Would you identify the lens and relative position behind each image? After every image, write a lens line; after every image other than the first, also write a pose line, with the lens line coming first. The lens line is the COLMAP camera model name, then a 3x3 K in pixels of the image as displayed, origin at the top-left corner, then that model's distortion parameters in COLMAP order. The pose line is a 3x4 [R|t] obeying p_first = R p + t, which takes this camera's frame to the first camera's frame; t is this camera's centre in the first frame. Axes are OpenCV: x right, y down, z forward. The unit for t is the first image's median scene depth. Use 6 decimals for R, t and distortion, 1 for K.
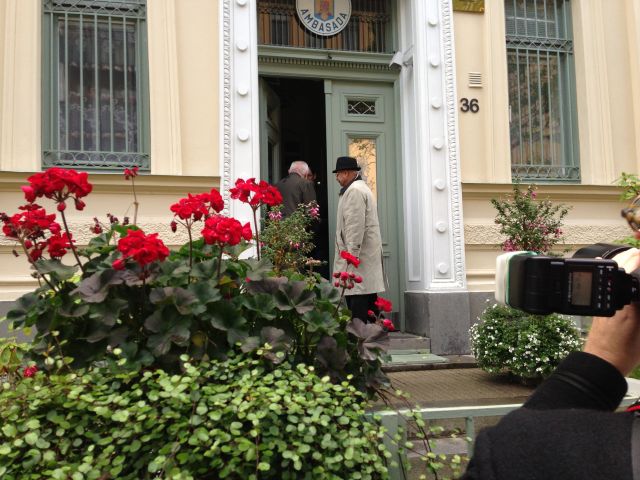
lens RADIAL K [[589.4, 0, 321.7], [0, 589.4, 253.3], [0, 0, 1]] dist [0.239062, -0.176994]
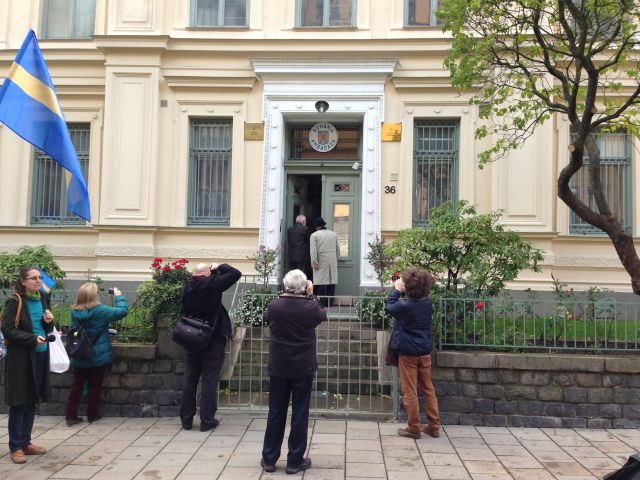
lens RADIAL K [[578.8, 0, 320.0], [0, 578.8, 240.0], [0, 0, 1]] dist [0.132610, -0.233801]
pose [[0.965119, 0.012343, -0.261521, 0.952212], [-0.020056, 0.999438, -0.026845, -0.059509], [0.261043, 0.031154, 0.964824, -1.531968]]
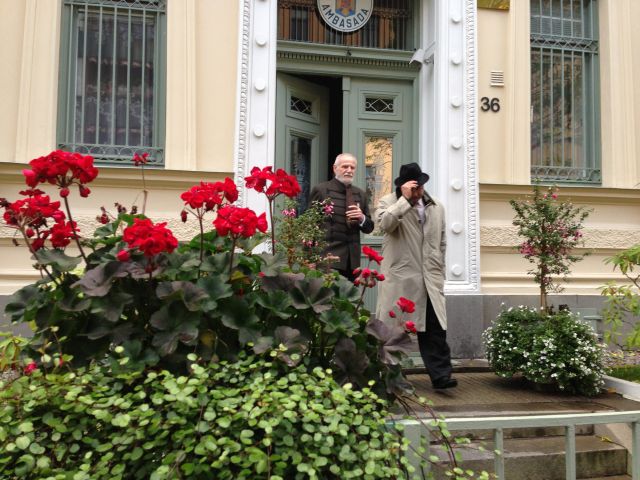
lens RADIAL K [[581.0, 0, 333.1], [0, 581.0, 240.5], [0, 0, 1]] dist [0.131508, -0.002479]
pose [[0.999823, 0.018787, 0.000728, -0.014406], [-0.018762, 0.999498, -0.025536, 0.011270], [-0.001208, 0.025518, 0.999674, 0.082518]]
